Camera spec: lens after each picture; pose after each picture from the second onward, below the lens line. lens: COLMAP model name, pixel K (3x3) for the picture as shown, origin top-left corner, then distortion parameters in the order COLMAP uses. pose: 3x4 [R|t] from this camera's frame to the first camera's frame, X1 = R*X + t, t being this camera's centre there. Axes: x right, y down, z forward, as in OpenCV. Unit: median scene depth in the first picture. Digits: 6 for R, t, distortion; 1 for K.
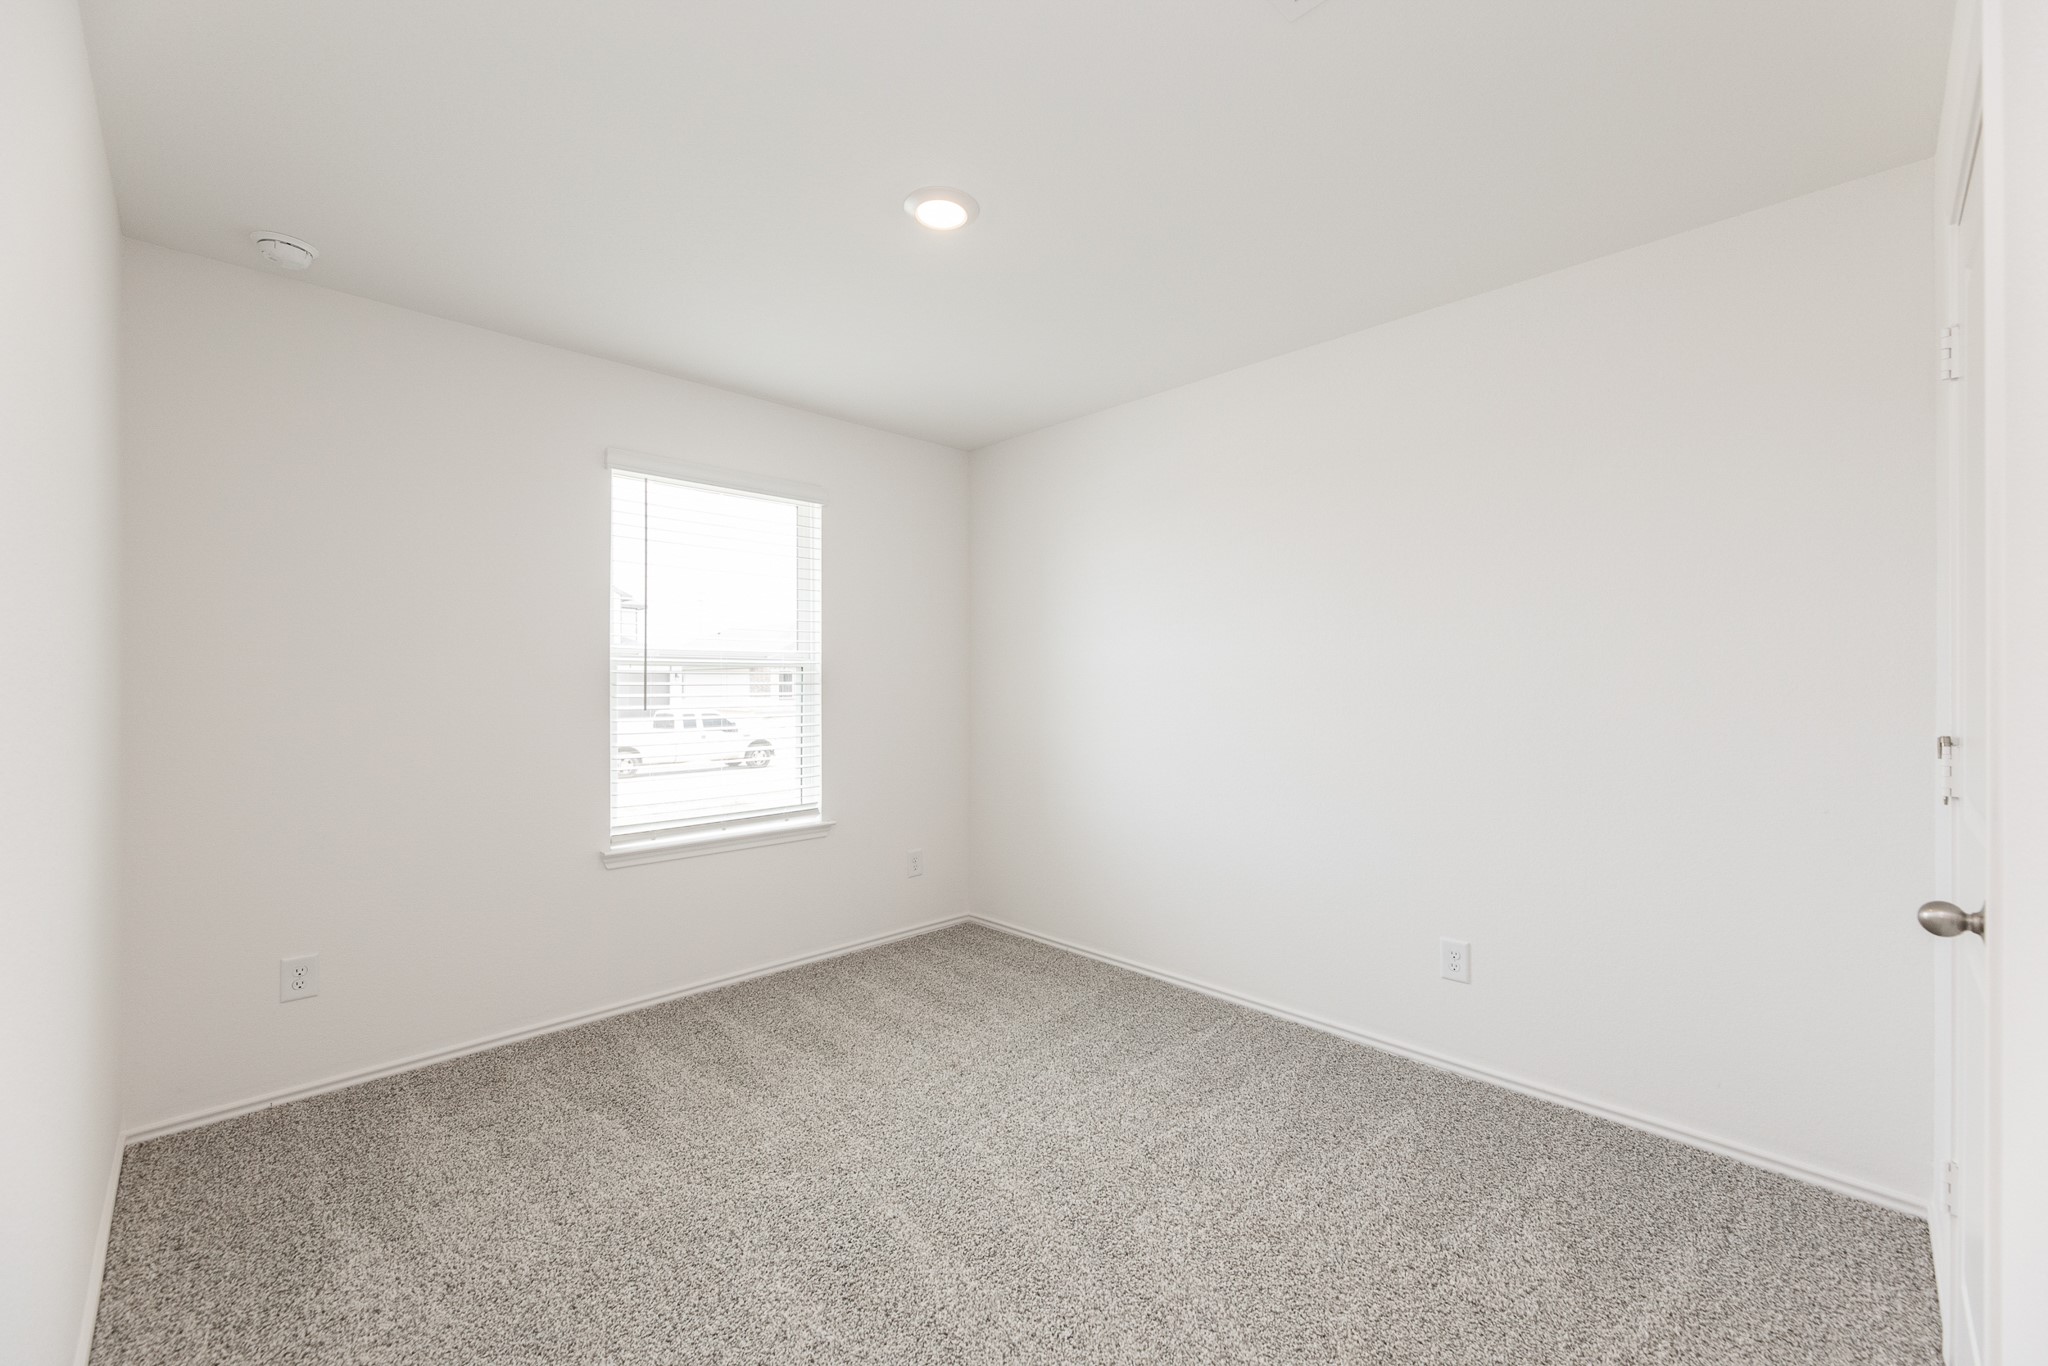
lens RADIAL K [[823.3, 0, 1034.3], [0, 823.3, 681.6], [0, 0, 1]] dist [-0.002075, -0.000096]
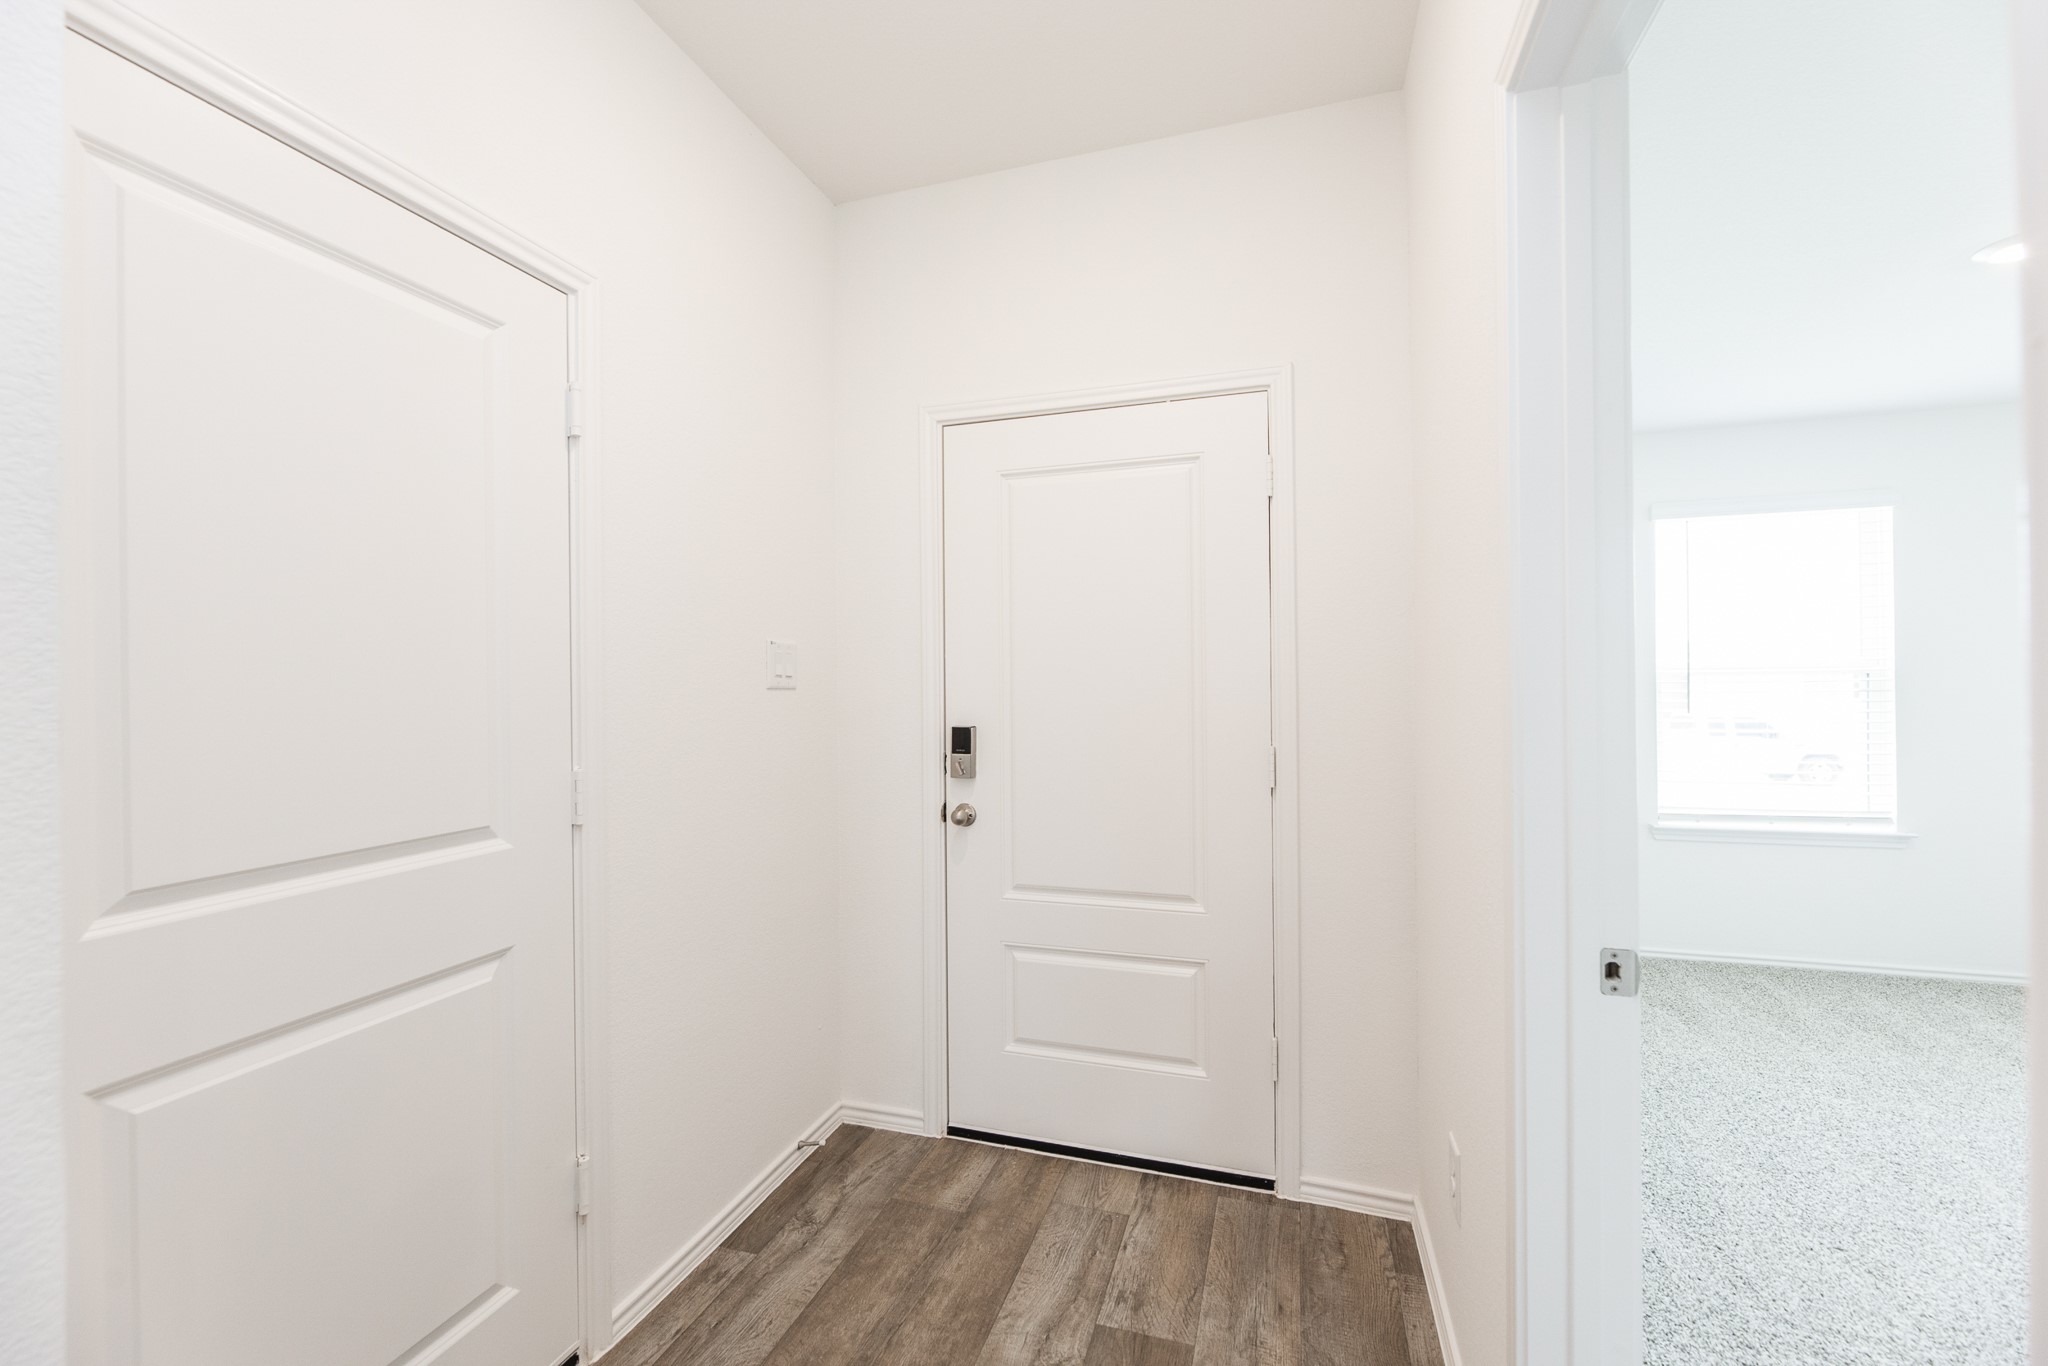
lens RADIAL K [[823.3, 0, 1034.3], [0, 823.3, 681.6], [0, 0, 1]] dist [-0.002075, -0.000096]
pose [[0.465664, -0.007076, -0.884933, 0.148190], [0.008711, 0.999956, -0.003412, -0.015963], [0.884919, -0.006120, 0.465705, -0.411347]]
